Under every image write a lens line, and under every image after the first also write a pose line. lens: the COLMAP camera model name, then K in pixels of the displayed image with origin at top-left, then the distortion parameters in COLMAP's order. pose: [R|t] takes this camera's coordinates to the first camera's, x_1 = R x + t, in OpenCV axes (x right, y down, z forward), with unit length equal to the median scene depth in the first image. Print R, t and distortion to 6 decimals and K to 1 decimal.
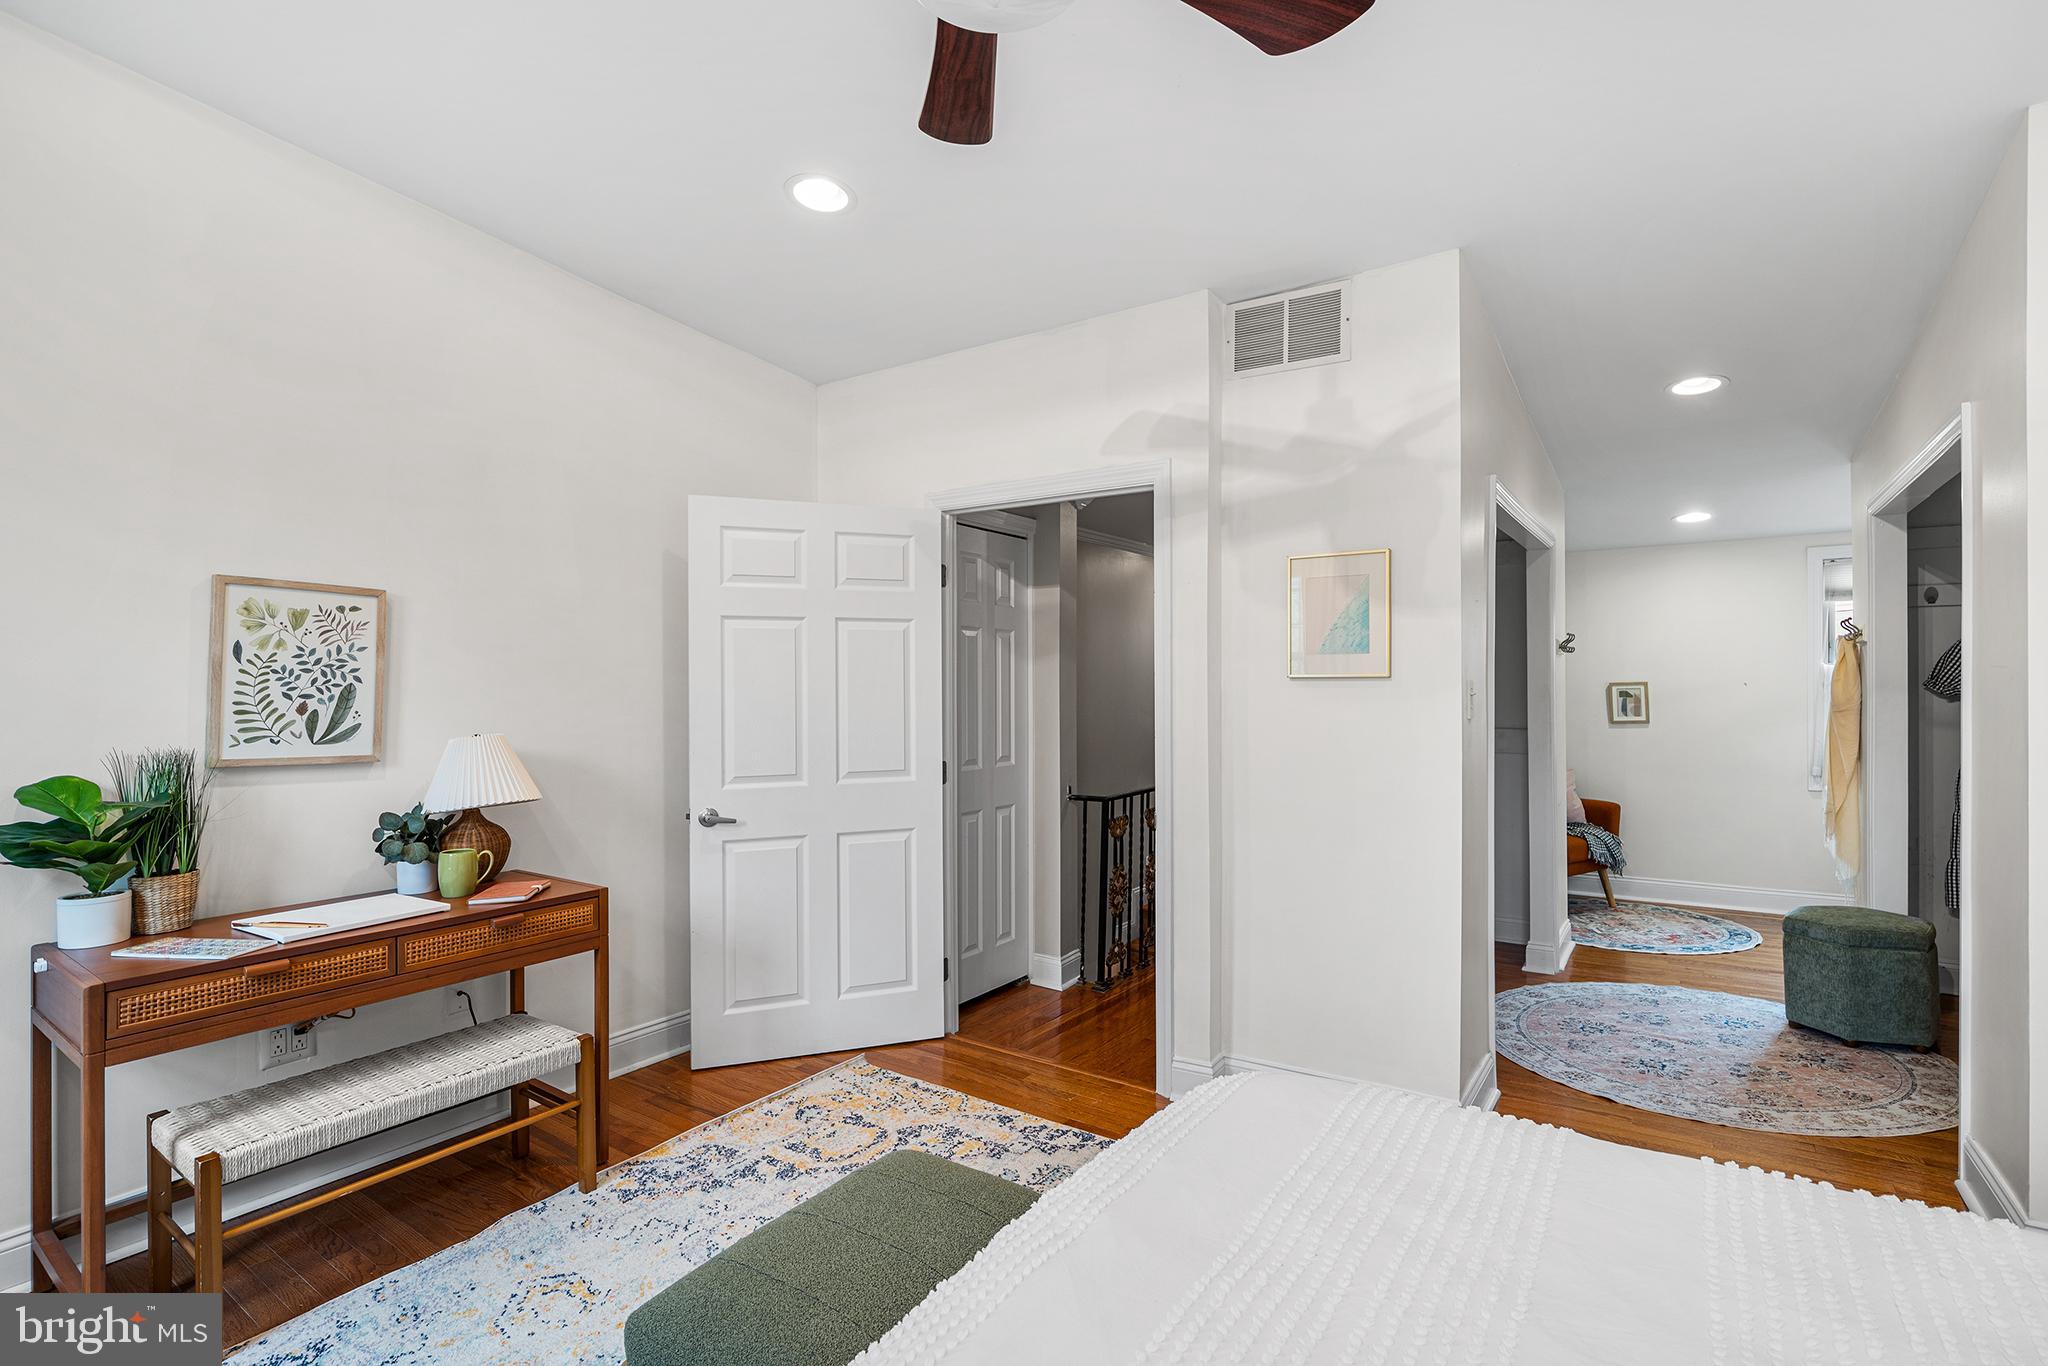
lens RADIAL K [[960.7, 0, 1020.7], [0, 960.7, 679.0], [0, 0, 1]] dist [0.000175, -0.000113]
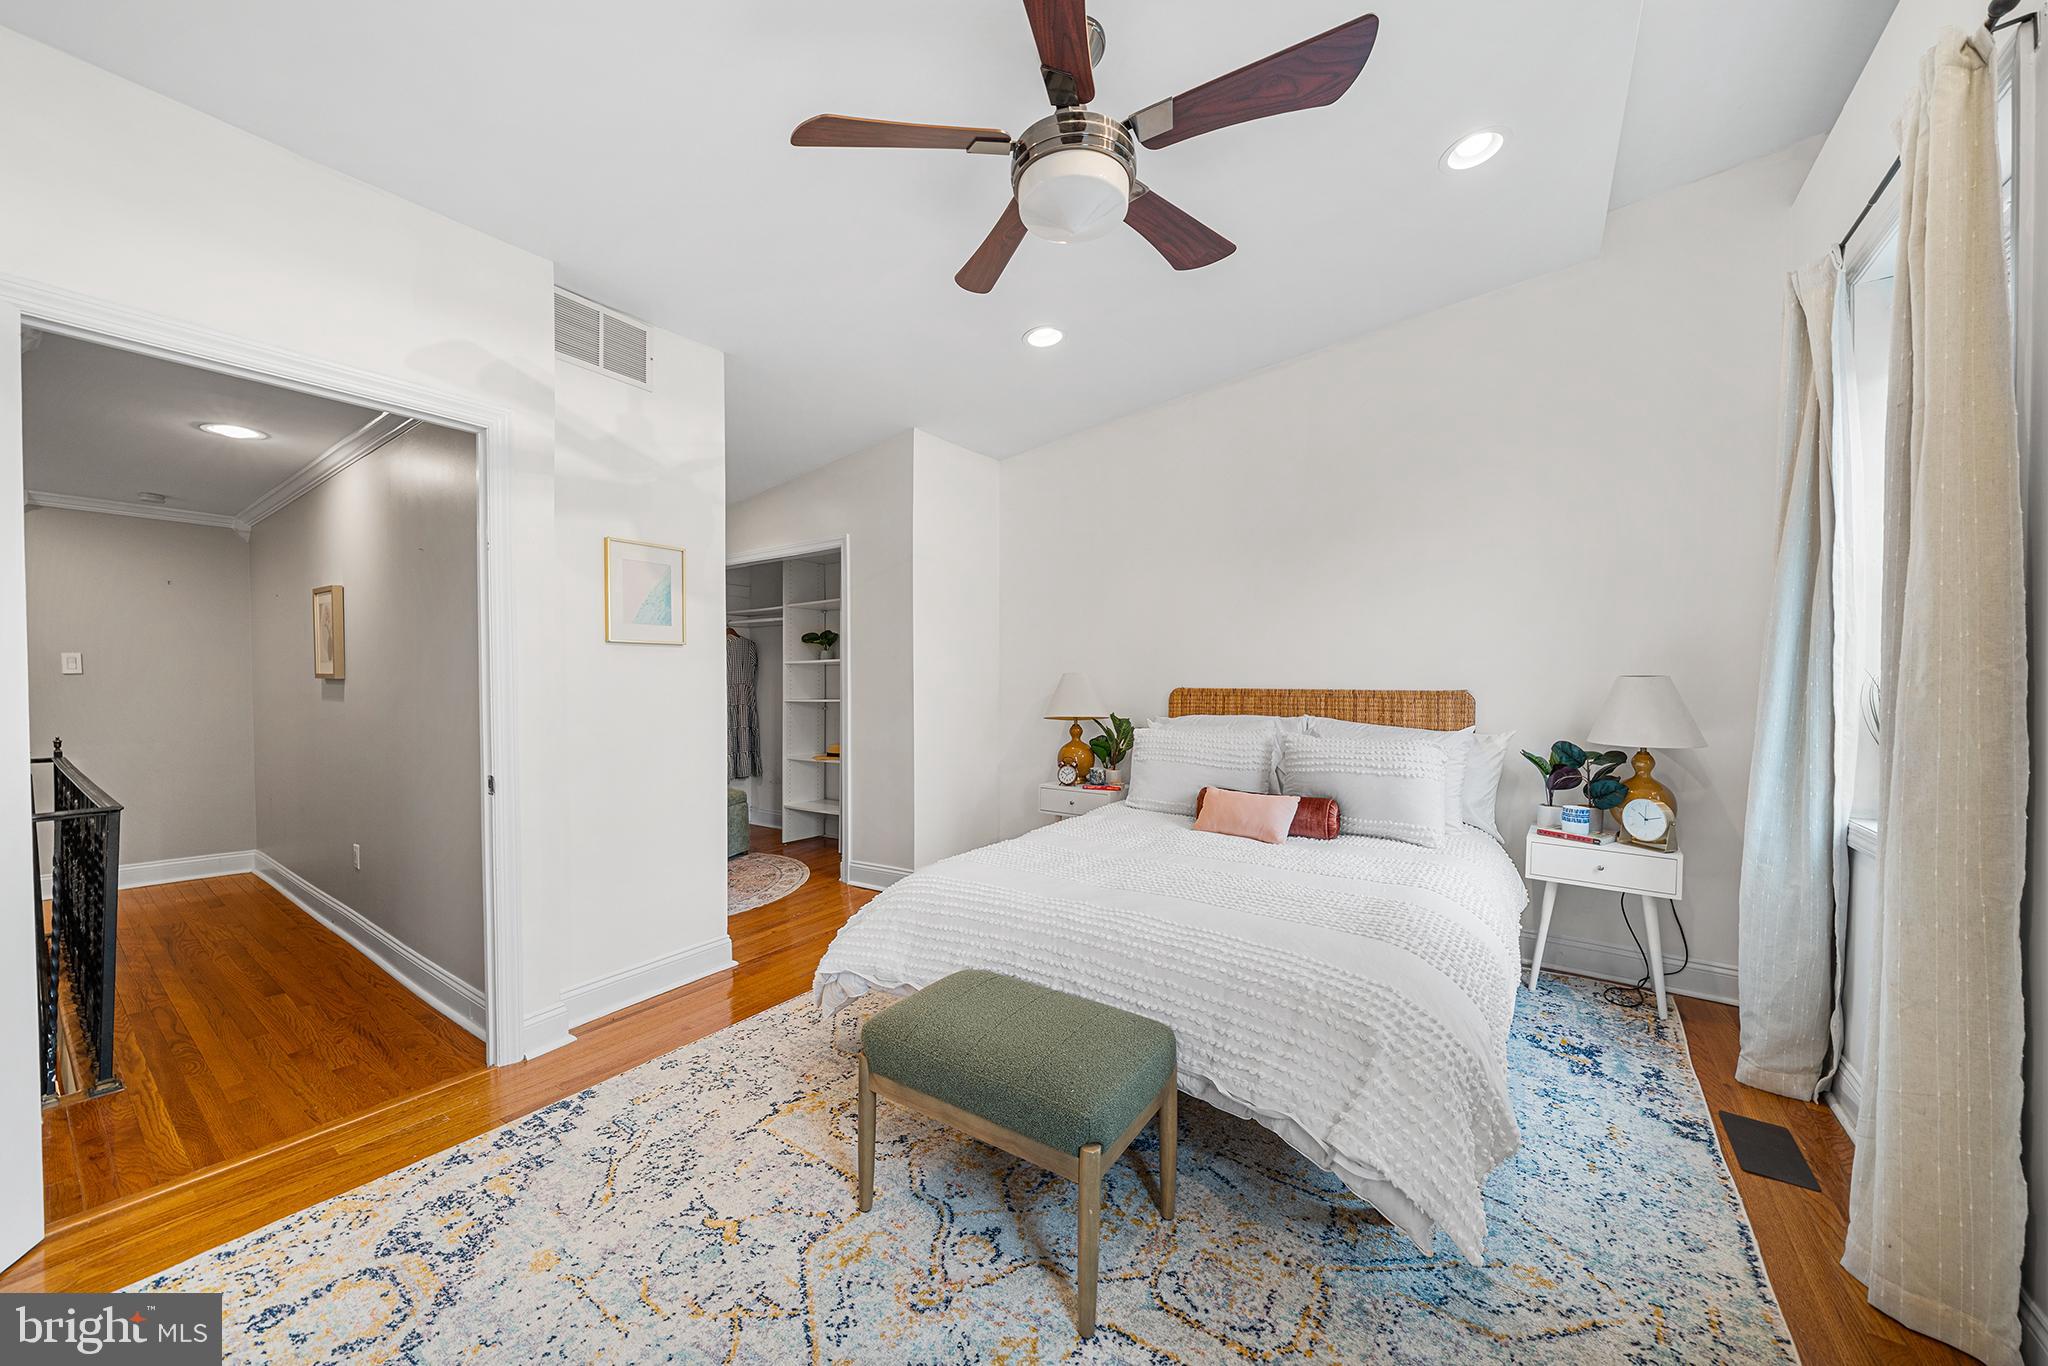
lens RADIAL K [[745.8, 0, 1024.3], [0, 745.8, 694.3], [0, 0, 1]] dist [0.000508, -0.000052]
pose [[0.002801, -0.016835, 0.999854, -0.531624], [-0.000275, 0.999858, 0.016836, 0.040043], [-0.999996, -0.000322, 0.002796, 0.420957]]
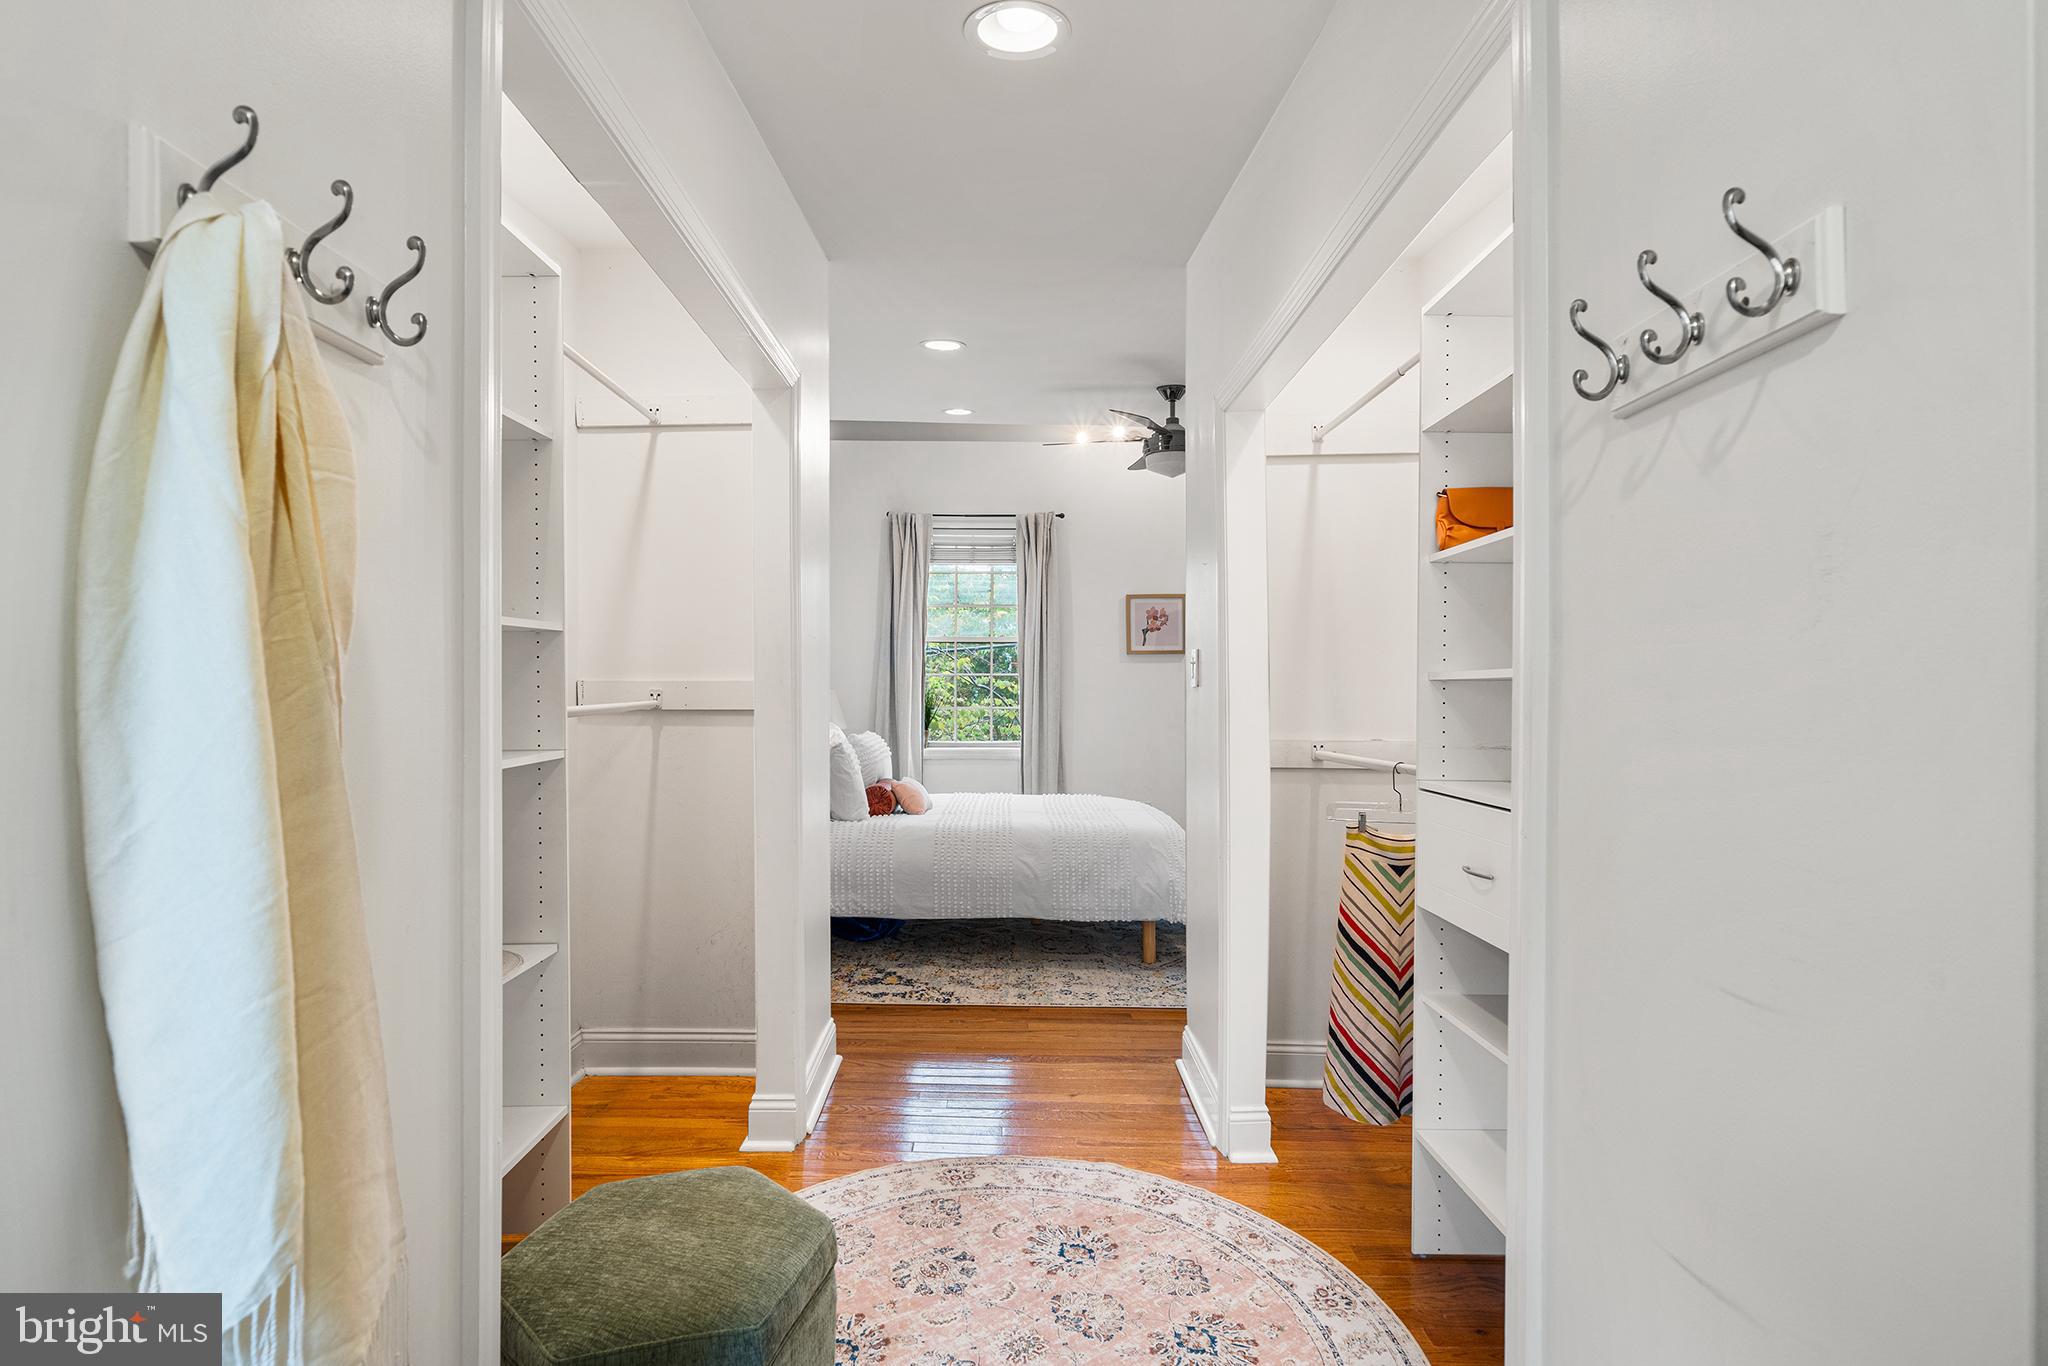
lens RADIAL K [[977.9, 0, 1024.0], [0, 977.9, 683.0], [0, 0, 1]] dist [-0.000123, -0.000010]
pose [[-0.810553, -0.003526, -0.585655, 1.000136], [0.000912, 0.999973, -0.007283, 0.036601], [0.585665, -0.006437, -0.810528, 1.414702]]
